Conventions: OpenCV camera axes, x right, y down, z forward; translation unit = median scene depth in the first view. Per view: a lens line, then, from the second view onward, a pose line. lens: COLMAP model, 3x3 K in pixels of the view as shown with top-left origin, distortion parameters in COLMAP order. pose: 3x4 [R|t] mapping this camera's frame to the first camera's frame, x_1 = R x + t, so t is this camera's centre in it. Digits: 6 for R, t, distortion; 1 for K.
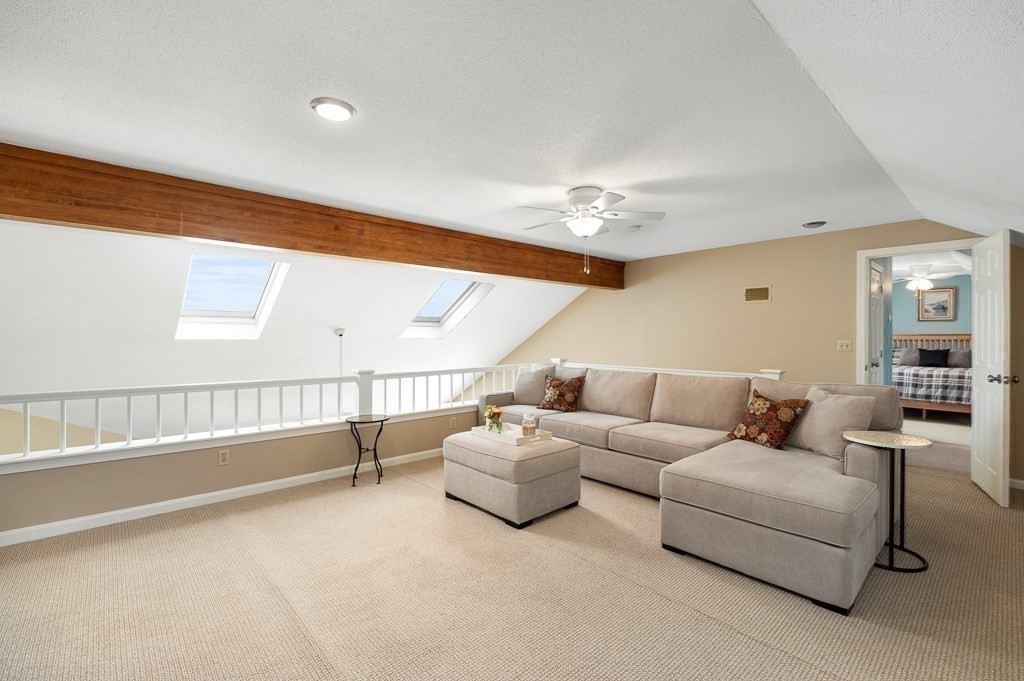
lens RADIAL K [[451.2, 0, 511.6], [0, 451.2, 337.2], [0, 0, 1]] dist [0.001240, -0.000002]
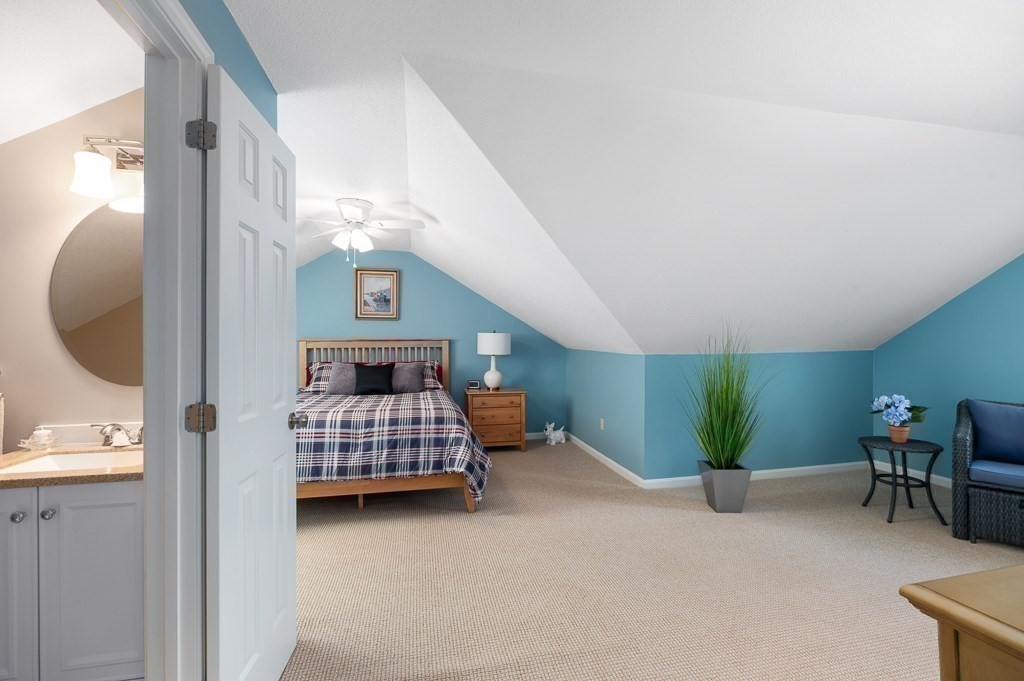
lens RADIAL K [[451.2, 0, 510.0], [0, 451.2, 342.9], [0, 0, 1]] dist [0.001240, -0.000002]
pose [[0.504377, 0.000256, 0.863484, 0.509306], [0.008964, 0.999945, -0.005533, 0.004125], [-0.863437, 0.010530, 0.504346, 0.544071]]
